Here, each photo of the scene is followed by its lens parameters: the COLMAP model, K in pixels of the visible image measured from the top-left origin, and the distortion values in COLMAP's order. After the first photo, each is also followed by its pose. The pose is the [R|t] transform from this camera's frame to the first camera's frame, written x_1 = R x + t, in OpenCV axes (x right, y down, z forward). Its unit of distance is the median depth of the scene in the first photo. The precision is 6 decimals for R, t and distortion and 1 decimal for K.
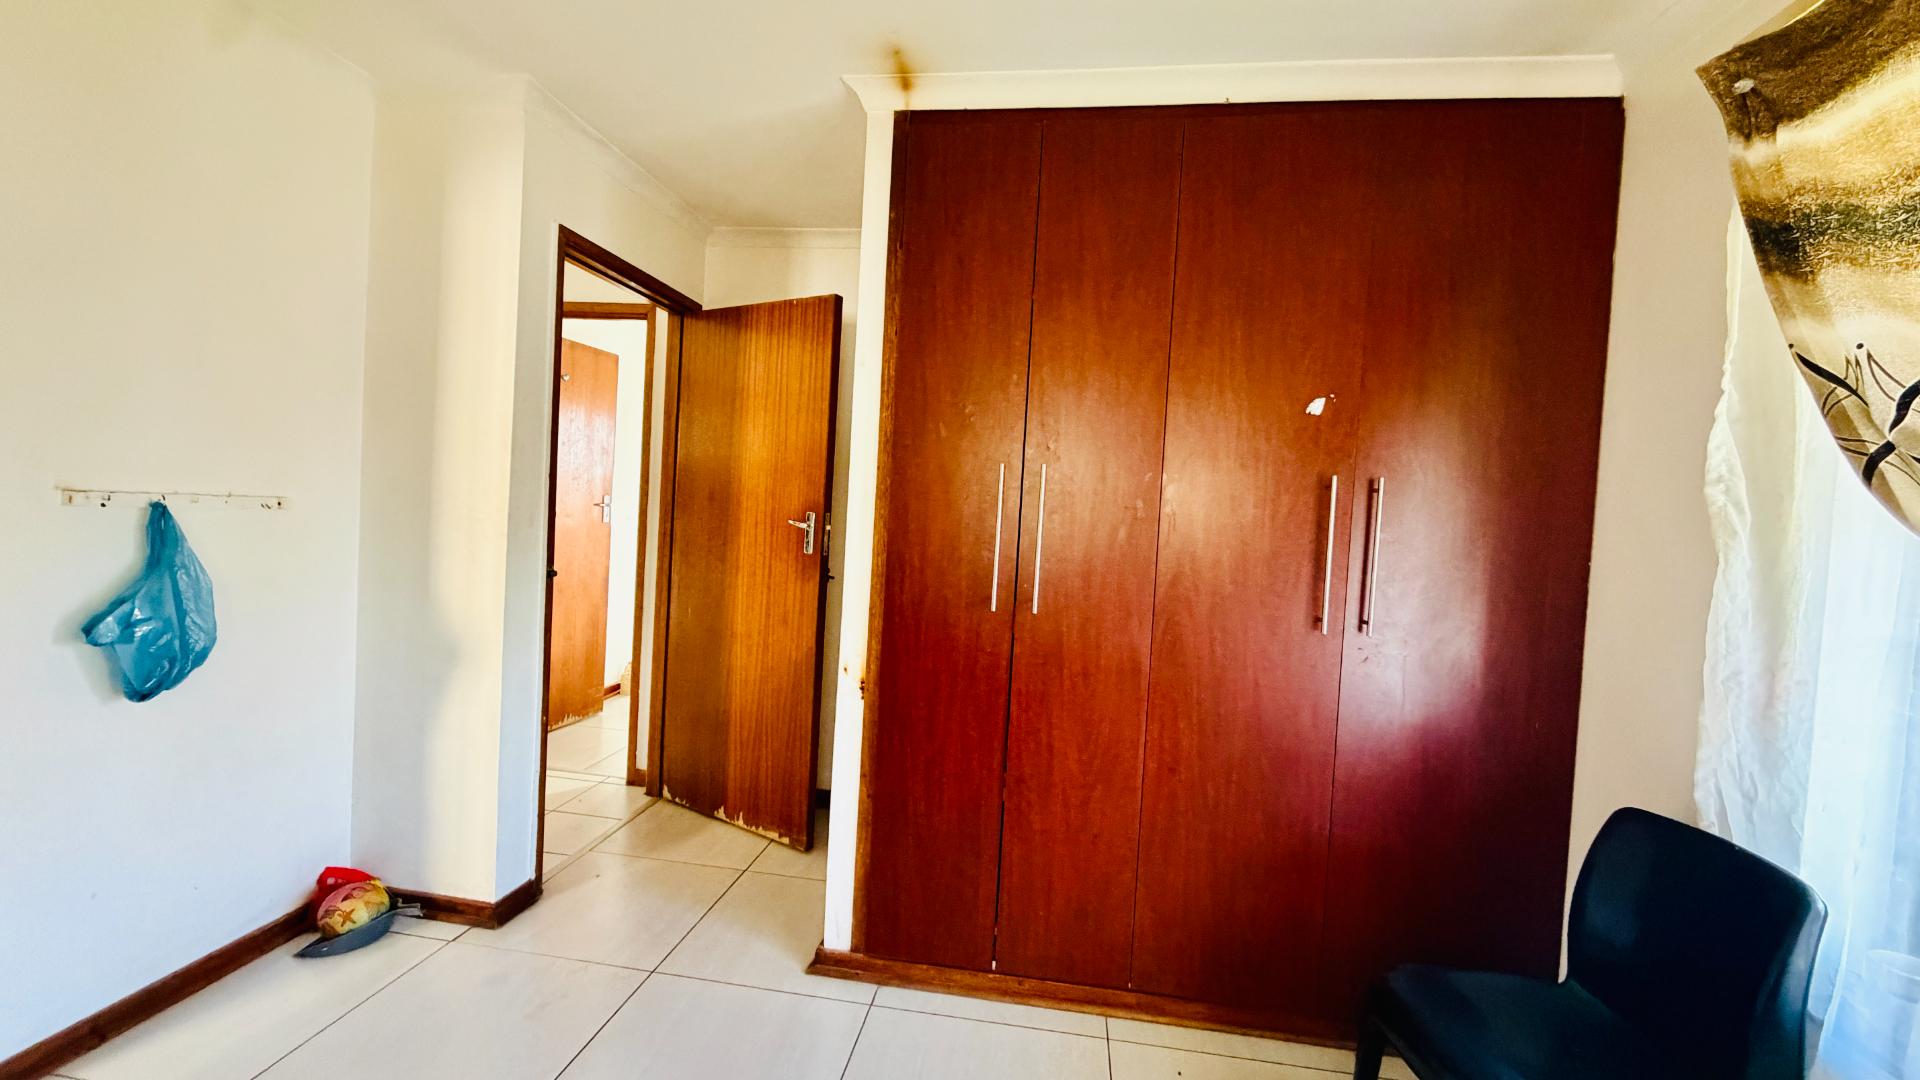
lens RADIAL K [[764.3, 0, 958.4], [0, 764.3, 541.9], [0, 0, 1]] dist [-0.000267, 0.000273]
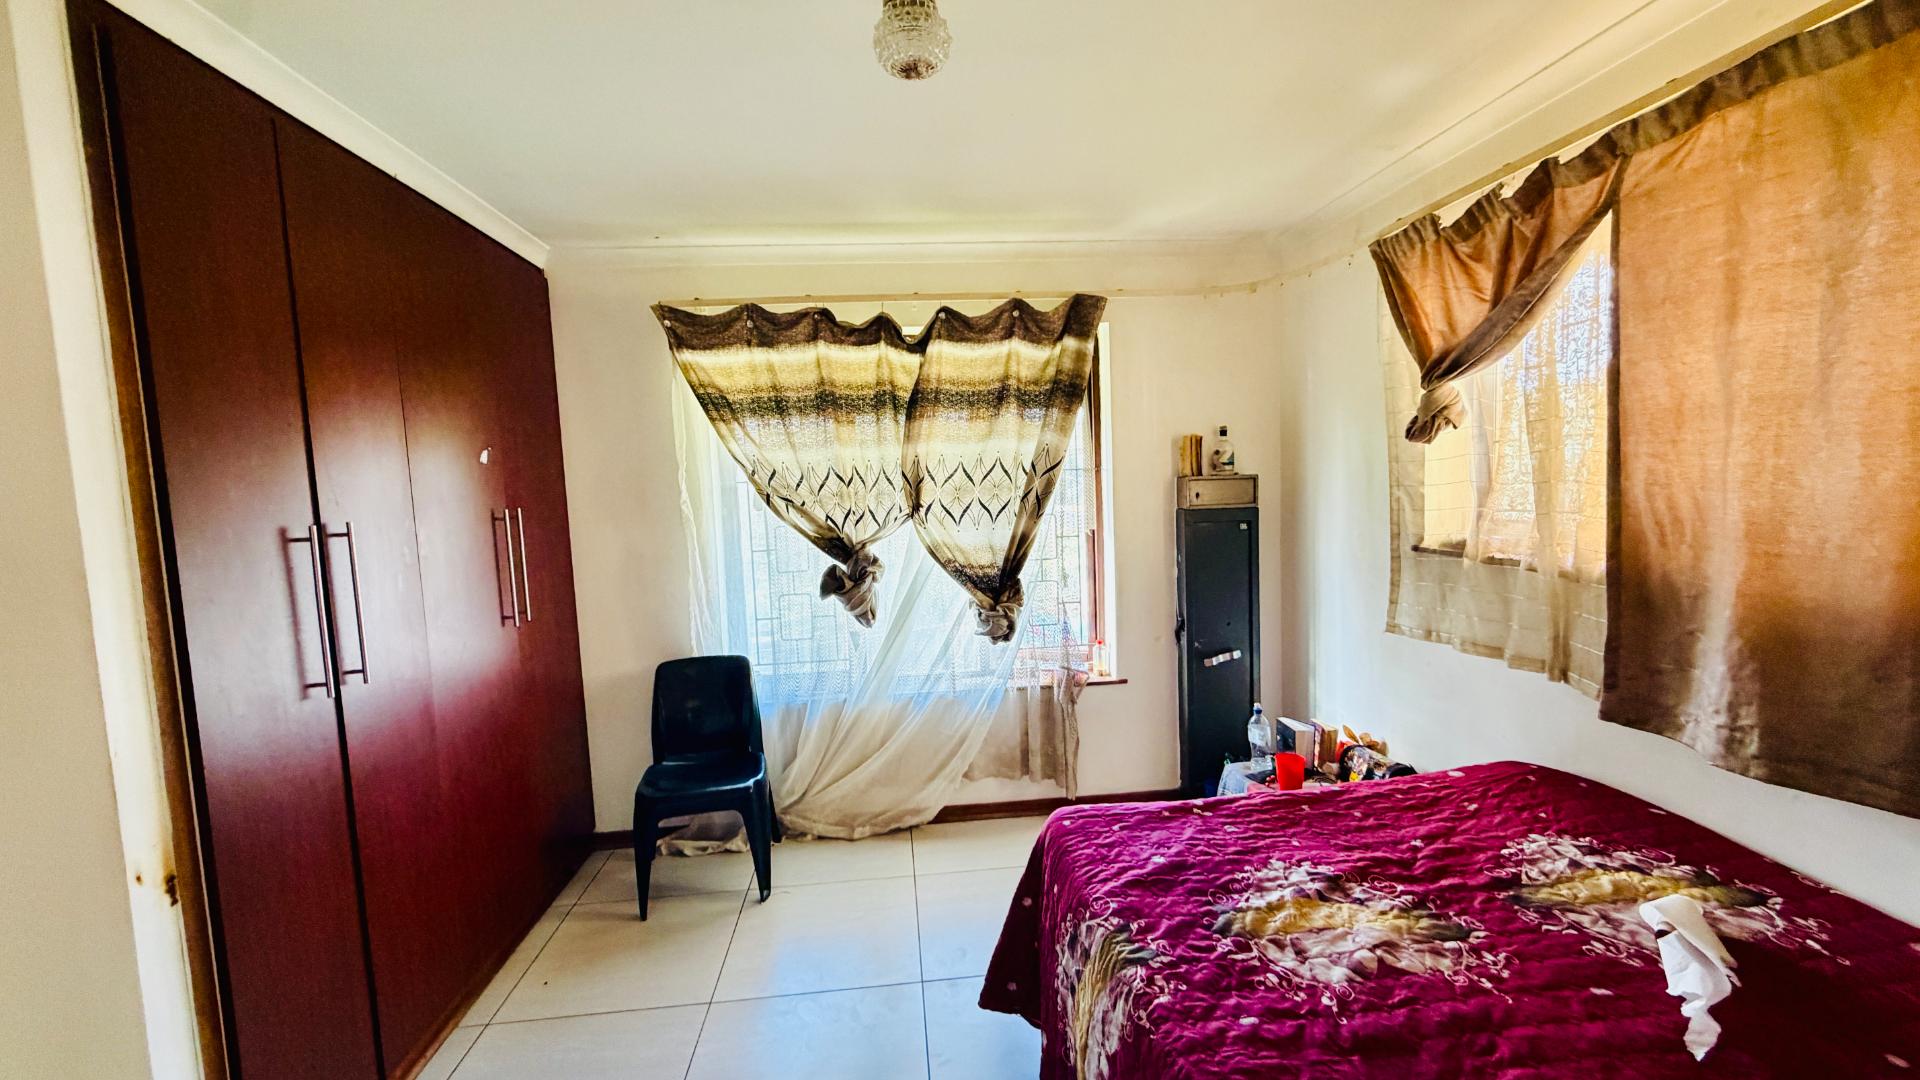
lens RADIAL K [[764.3, 0, 959.3], [0, 764.3, 535.4], [0, 0, 1]] dist [-0.000267, 0.000273]
pose [[-0.226361, -0.116957, 0.966996, -1.503584], [0.062104, 0.989012, 0.134158, -0.261763], [-0.972062, 0.090422, -0.216610, 0.793887]]
